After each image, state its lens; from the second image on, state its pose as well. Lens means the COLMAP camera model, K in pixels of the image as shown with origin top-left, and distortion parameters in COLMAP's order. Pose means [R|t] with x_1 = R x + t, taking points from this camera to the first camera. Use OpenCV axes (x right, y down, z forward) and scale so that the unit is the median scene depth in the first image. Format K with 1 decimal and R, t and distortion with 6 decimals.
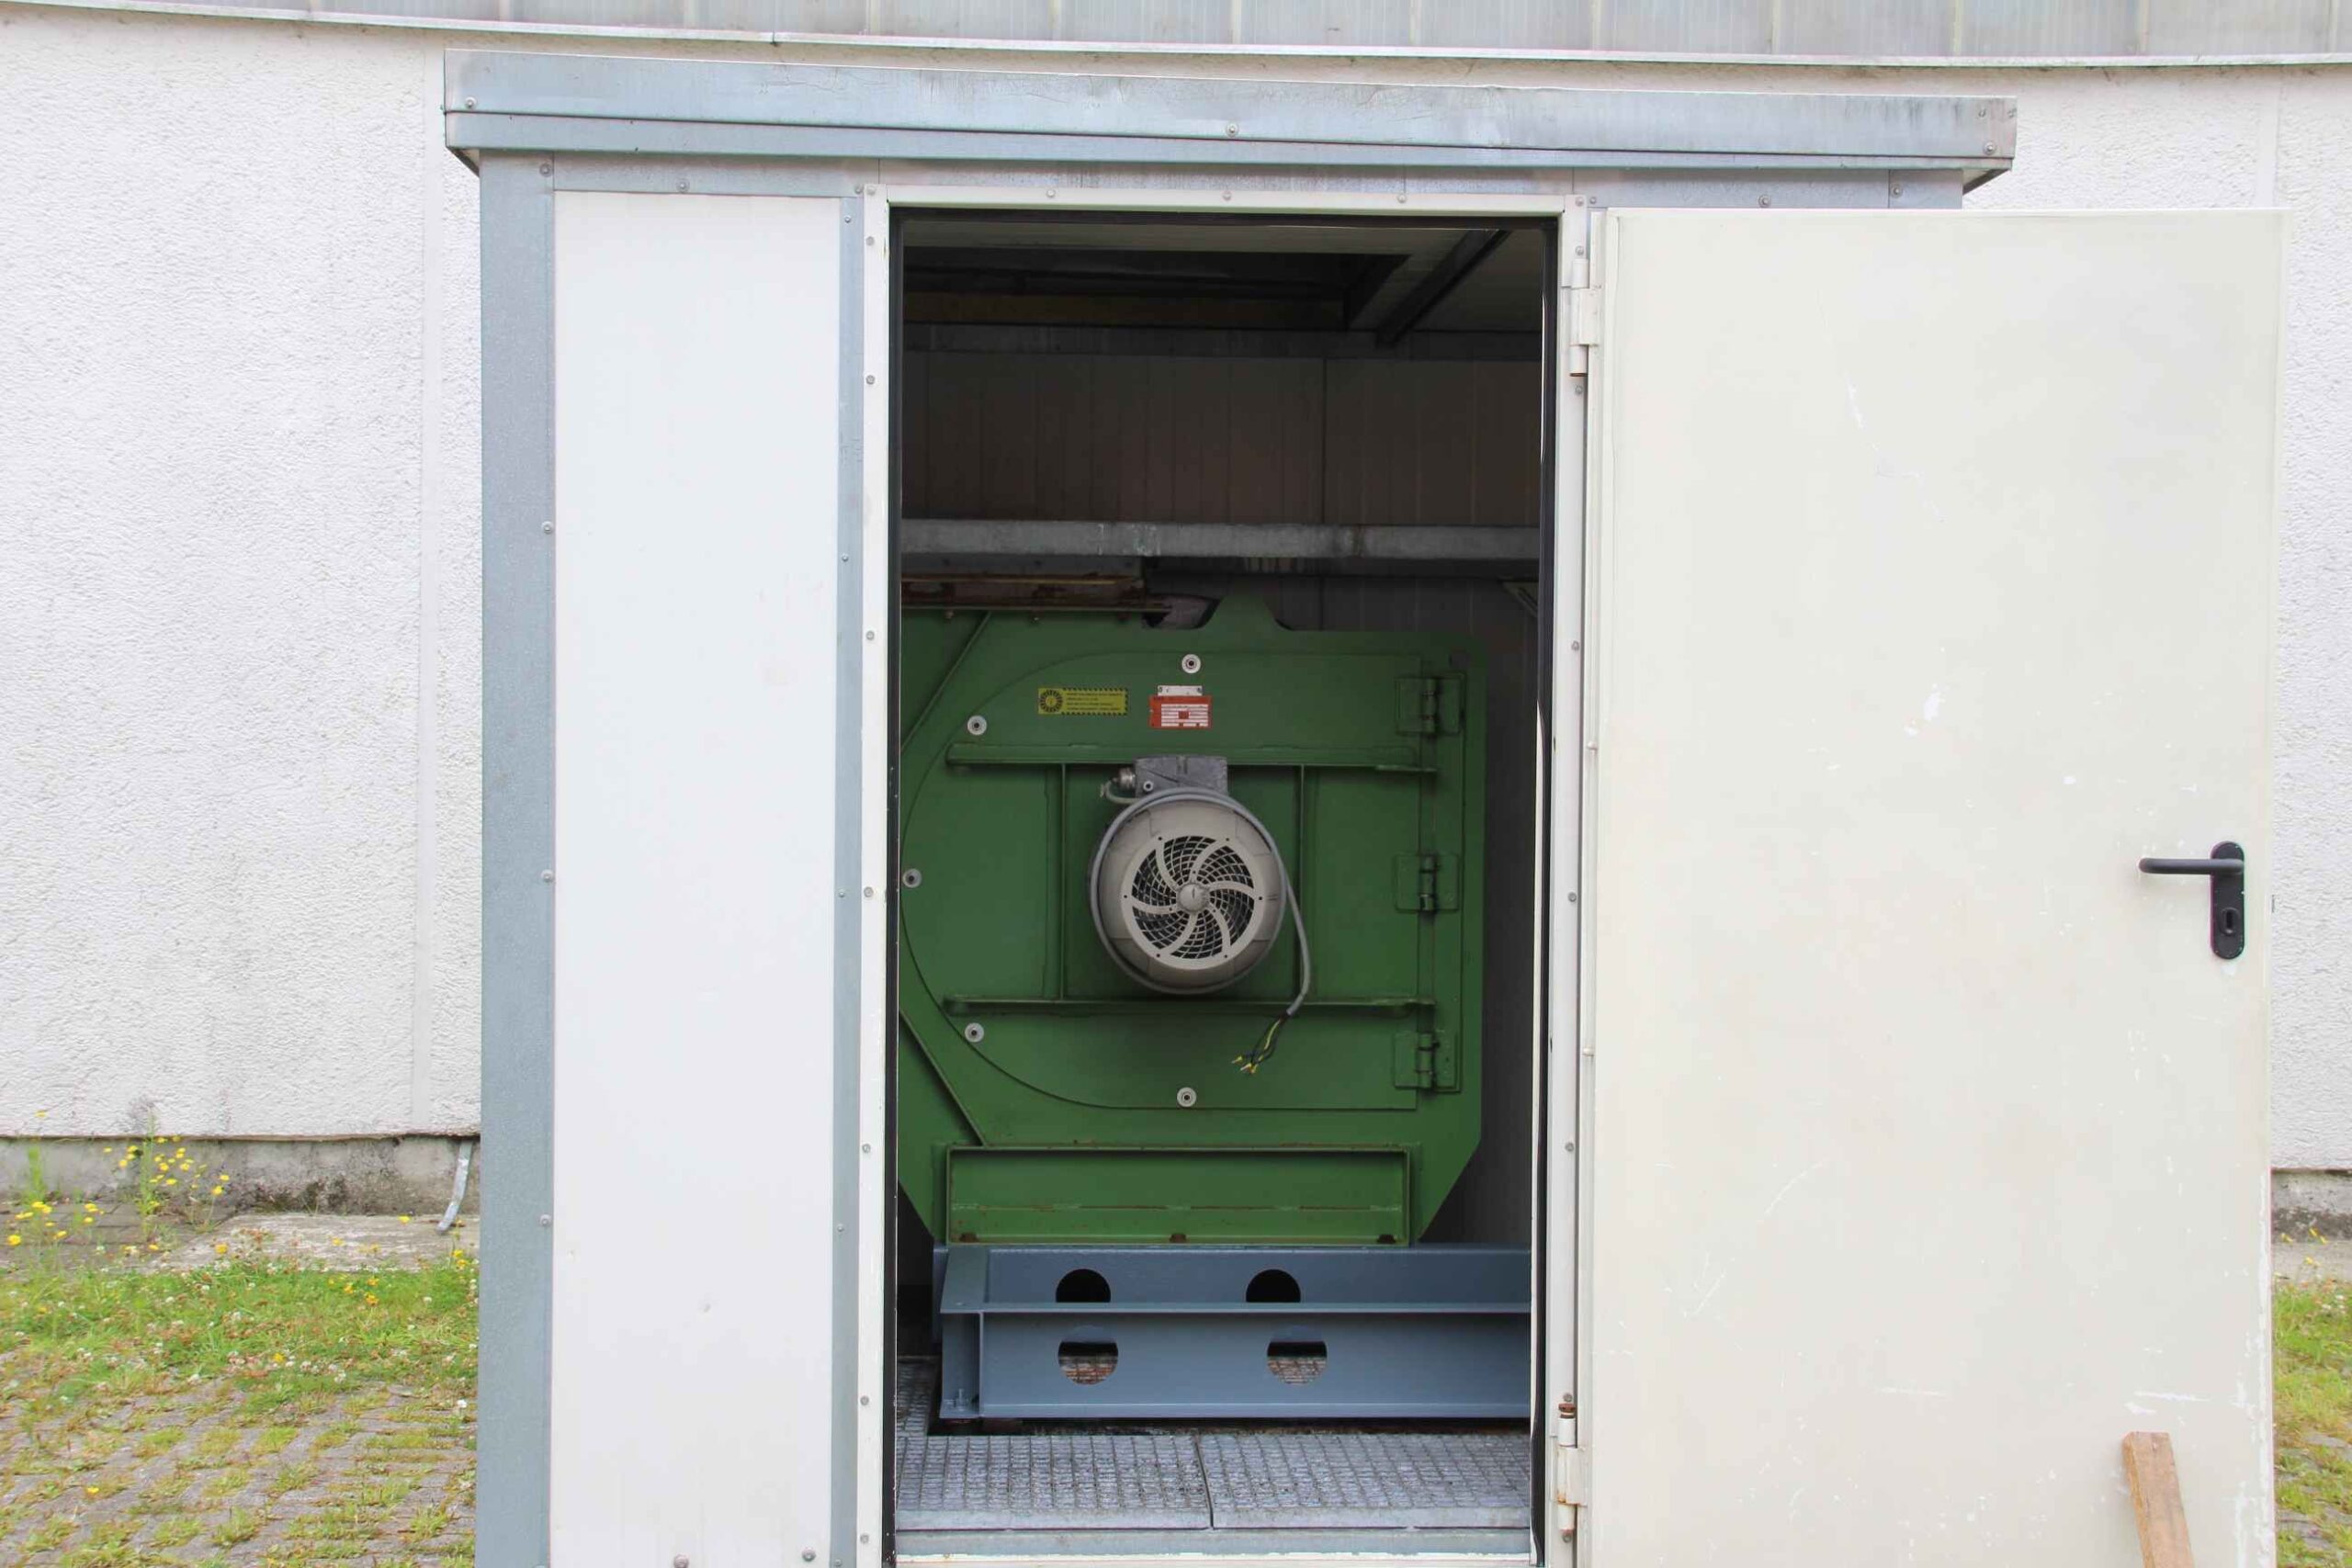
lens RADIAL K [[3235.5, 0, 1173.7], [0, 3235.5, 785.7], [0, 0, 1]] dist [0.198995, 0.000000]
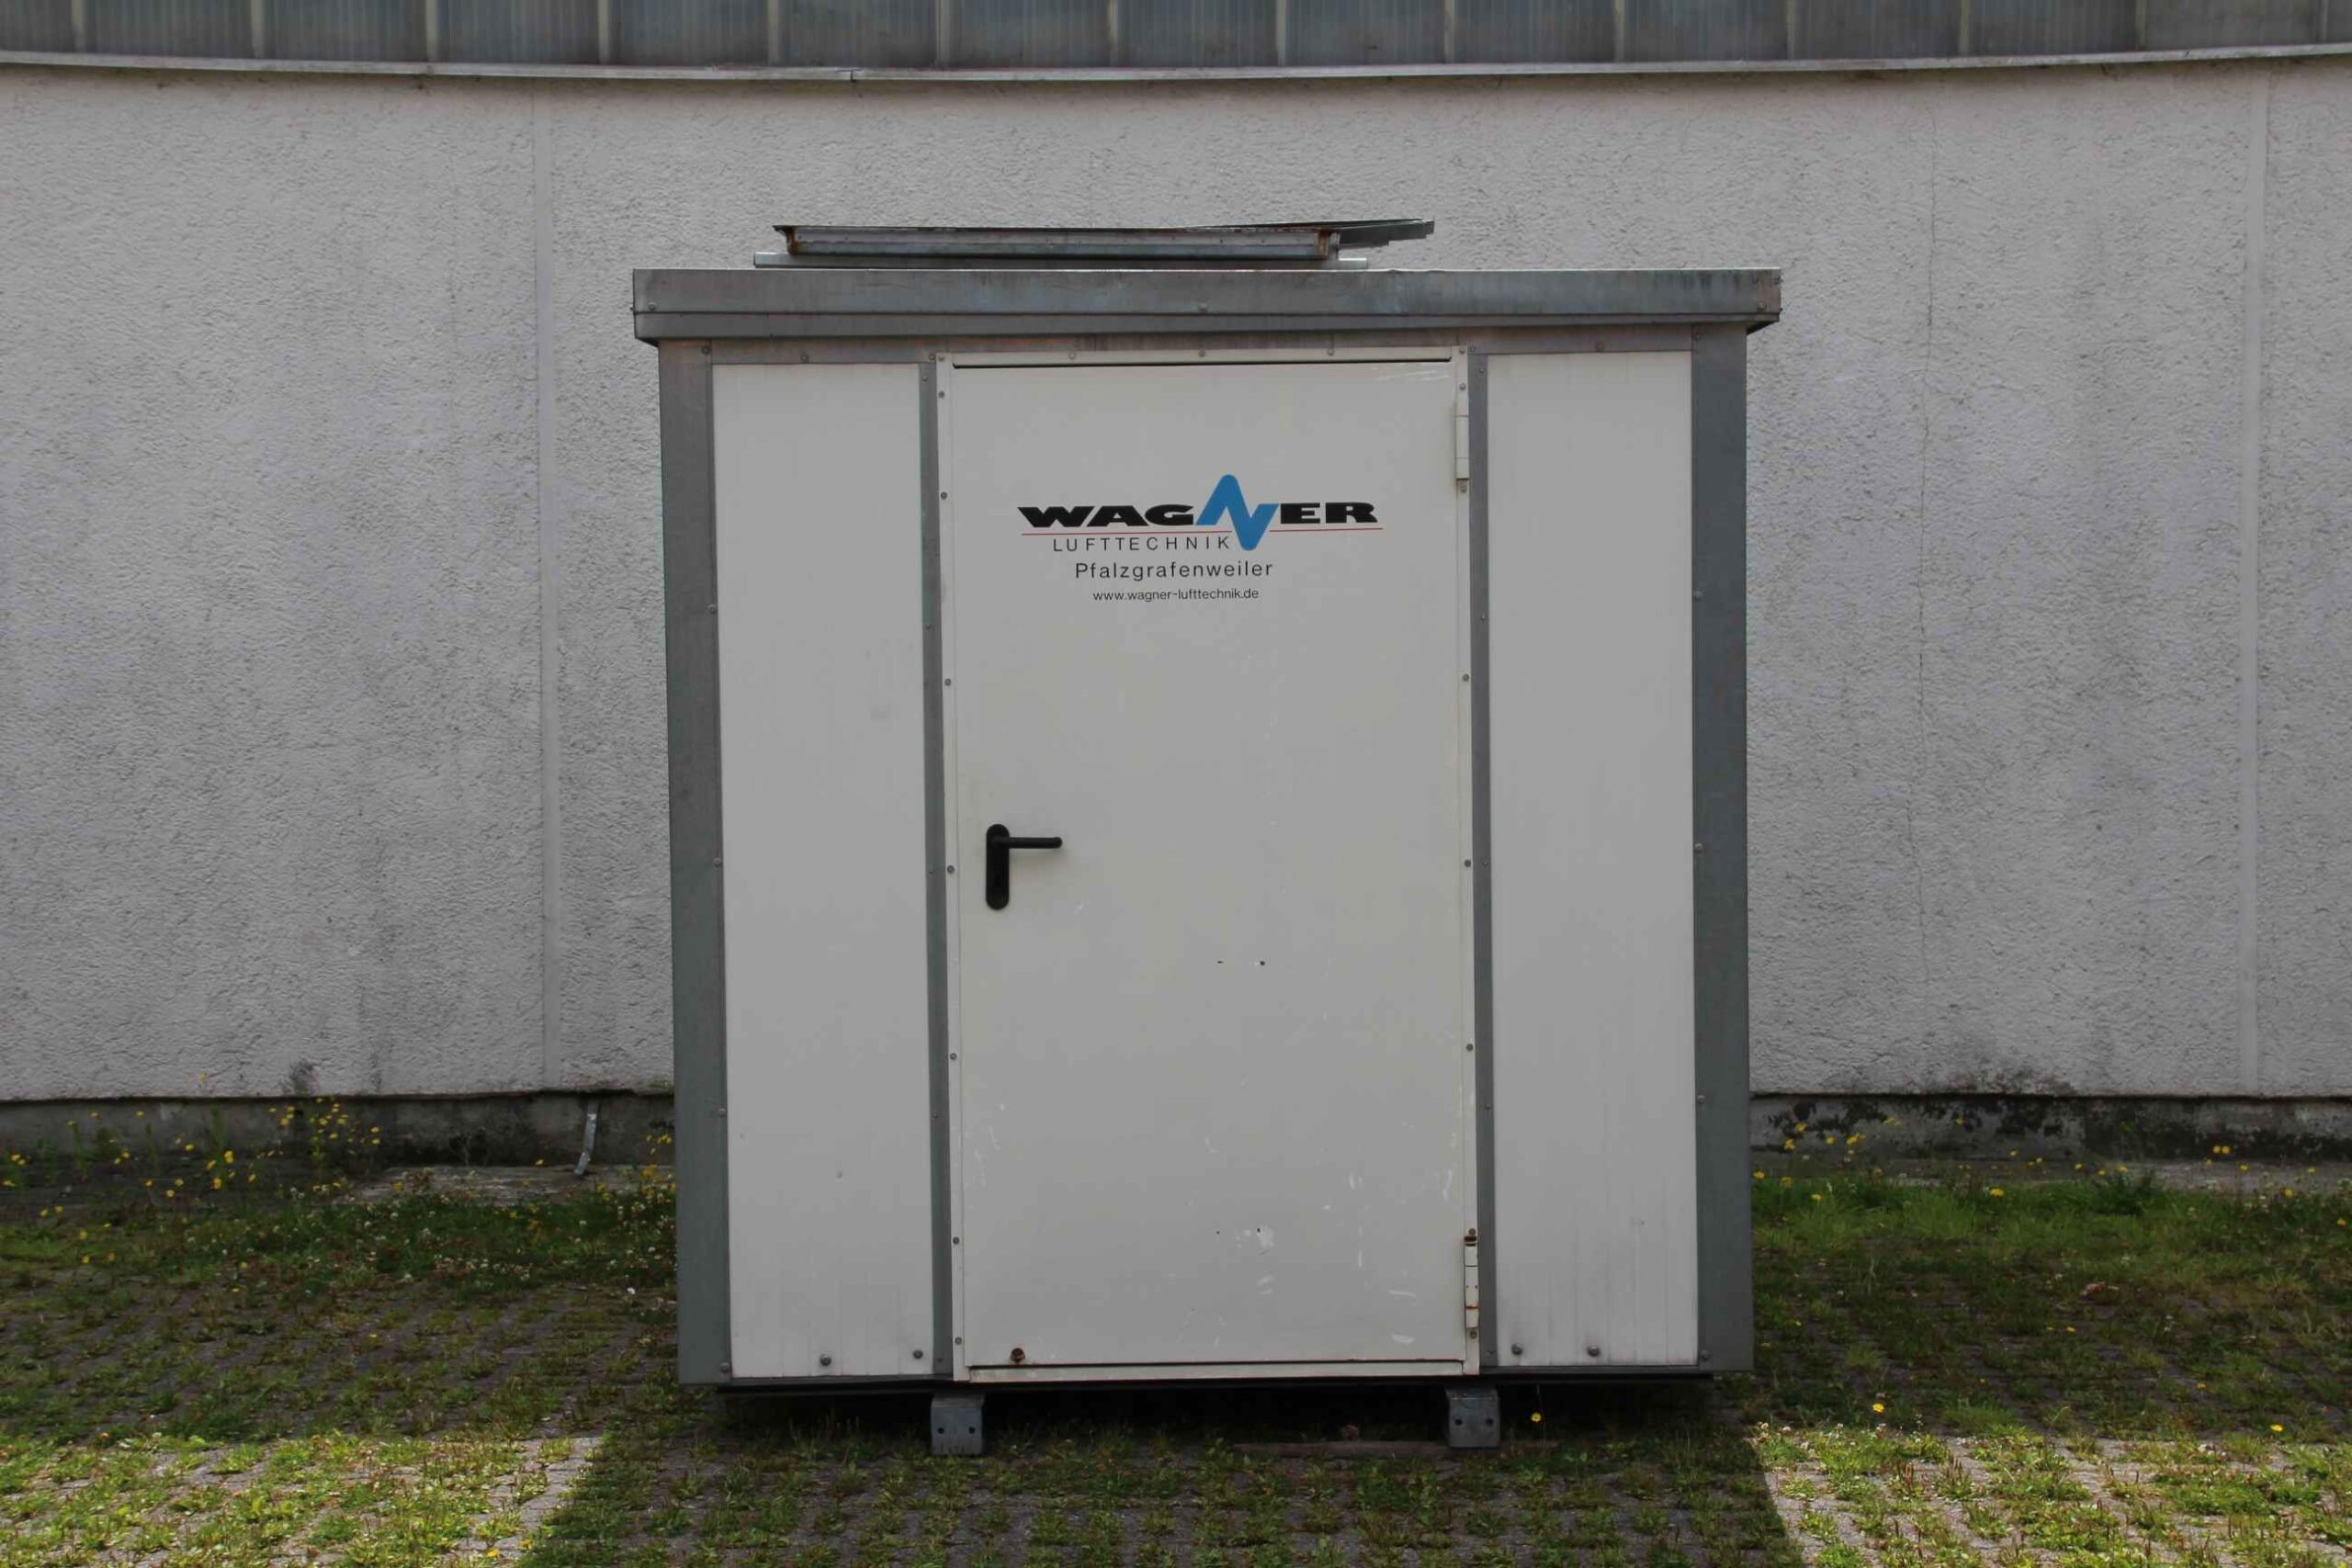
lens RADIAL K [[4240.8, 0, 1181.1], [0, 4240.8, 800.1], [0, 0, 1]] dist [0.377948, 0.000000]
pose [[0.998868, -0.019526, -0.043387, 0.043300], [0.020506, 0.999542, 0.022272, -0.018324], [0.042932, -0.023136, 0.998810, -0.416723]]
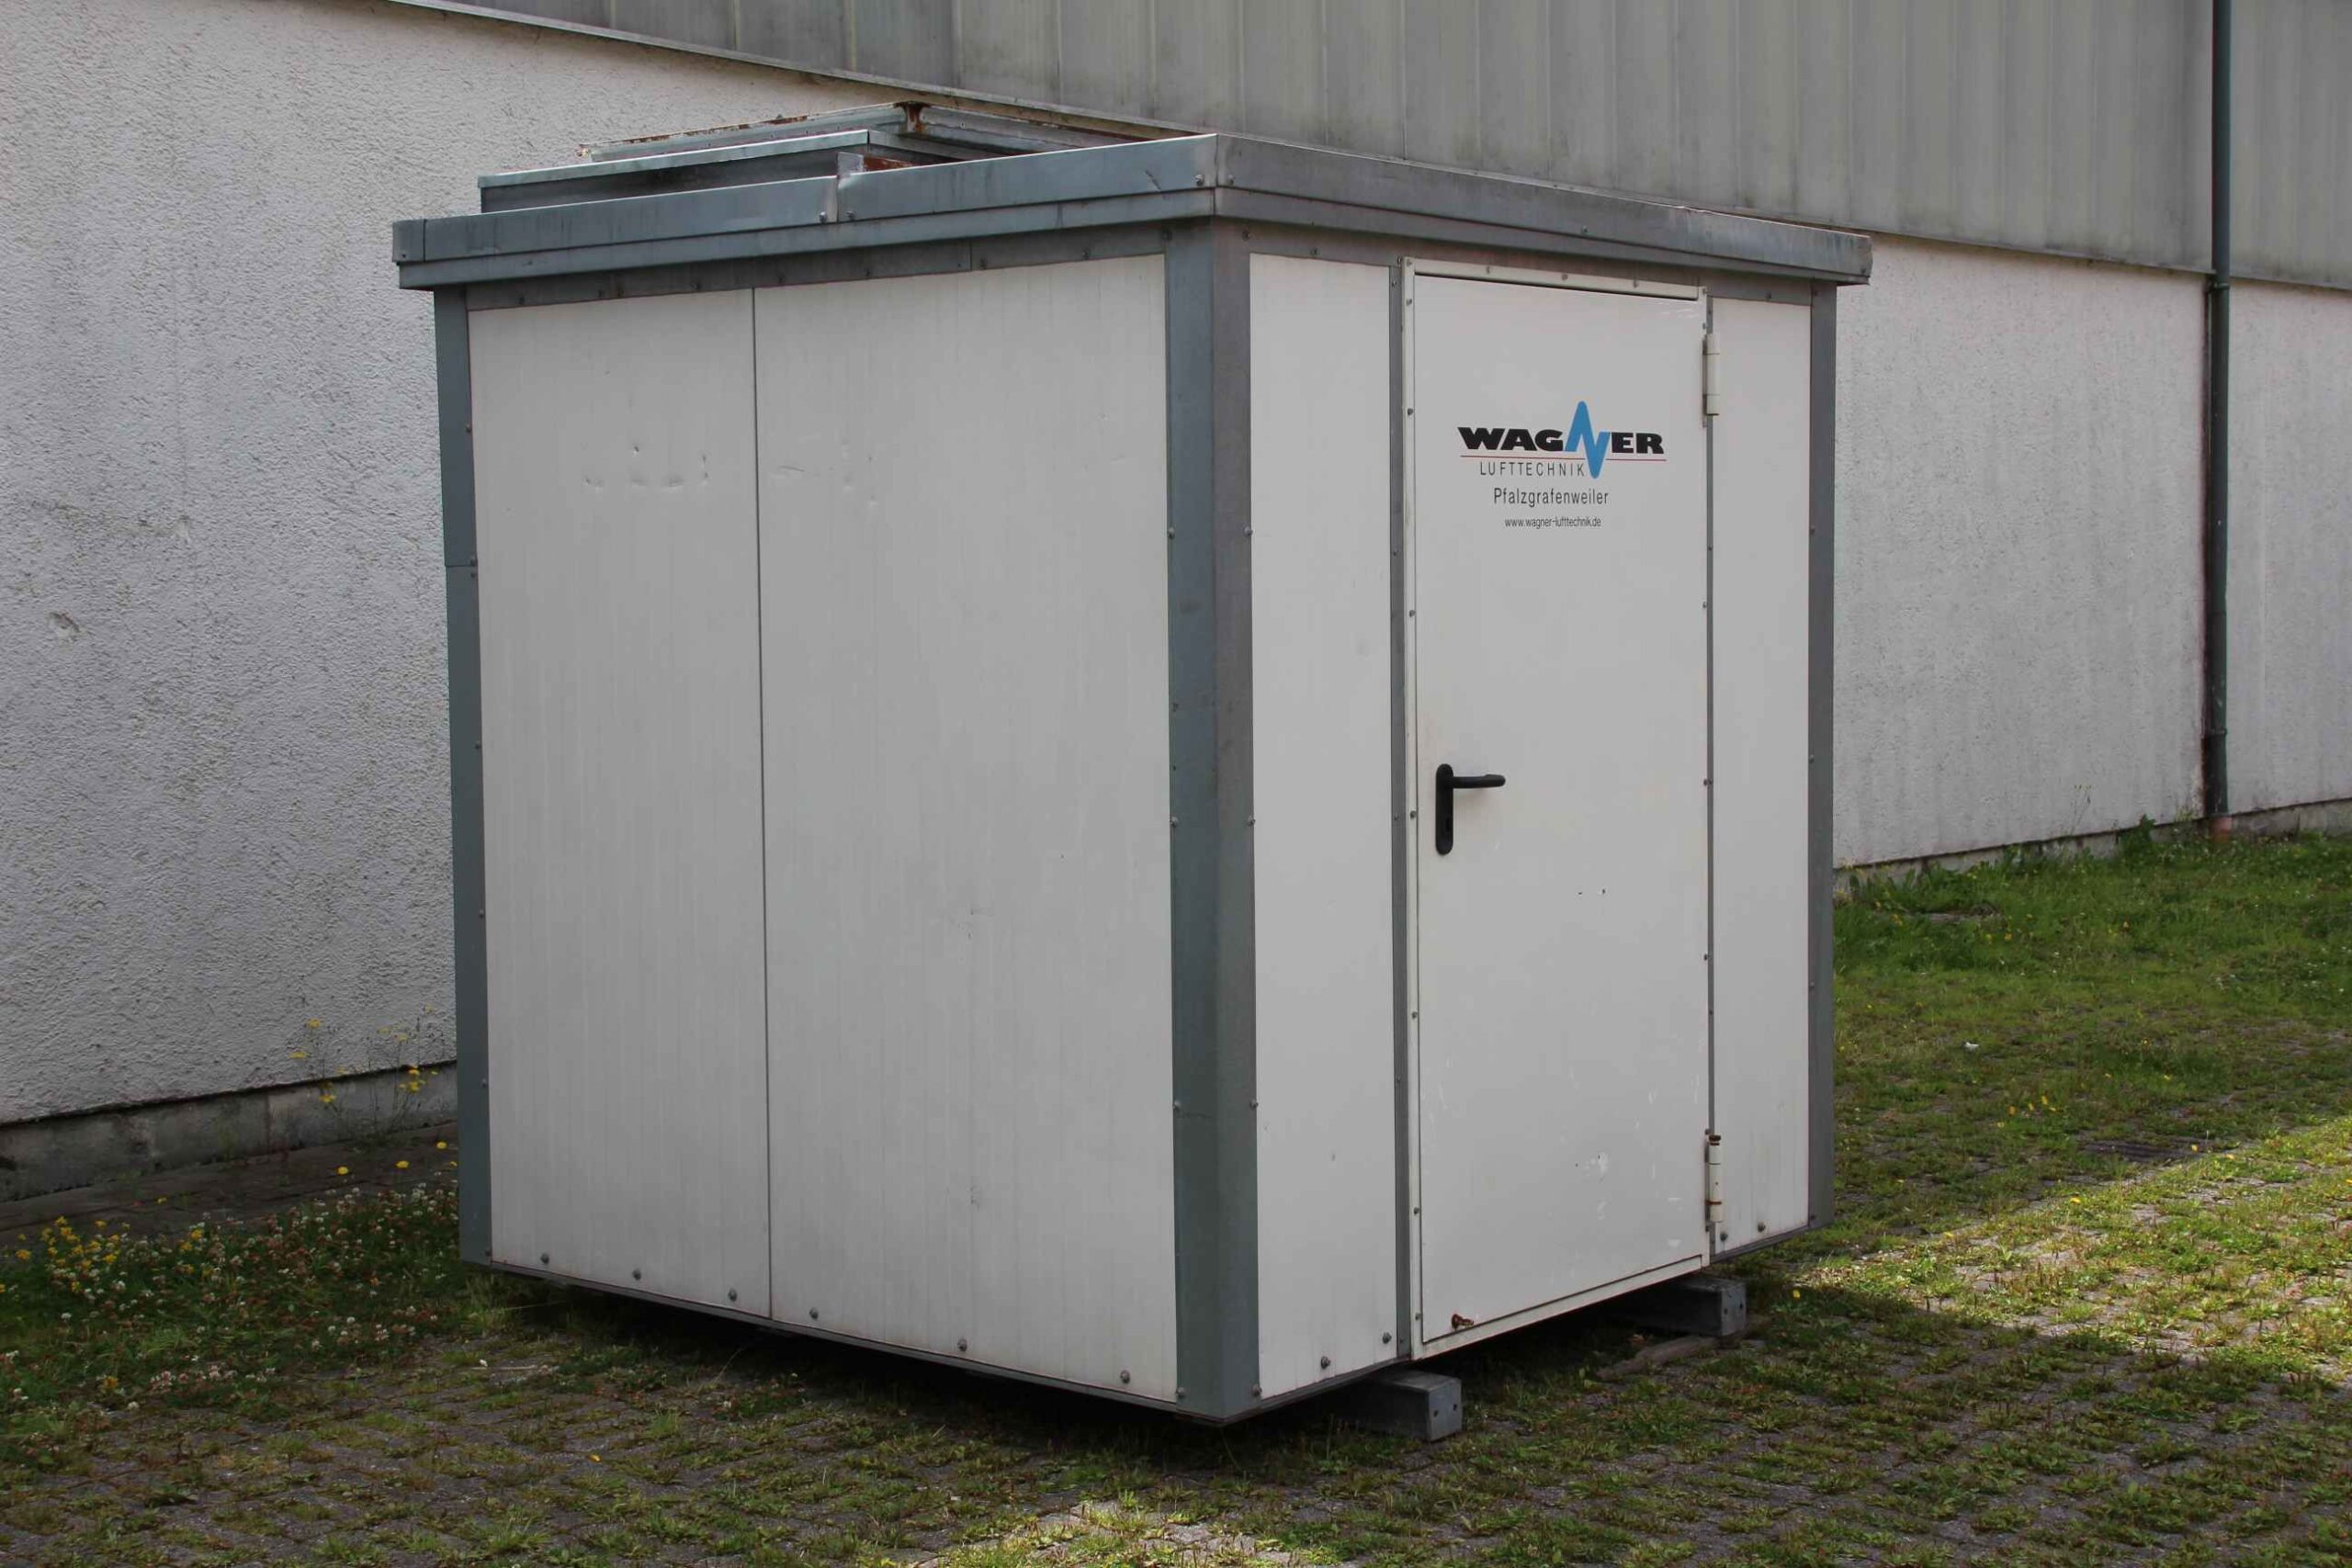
lens RADIAL K [[3235.5, 0, 1181.5], [0, 3235.5, 775.0], [0, 0, 1]] dist [0.198995, 0.000000]
pose [[0.679736, -0.064897, 0.730580, -0.576689], [0.034797, 0.997810, 0.056259, -0.030670], [-0.732631, -0.012819, 0.680505, 0.106869]]
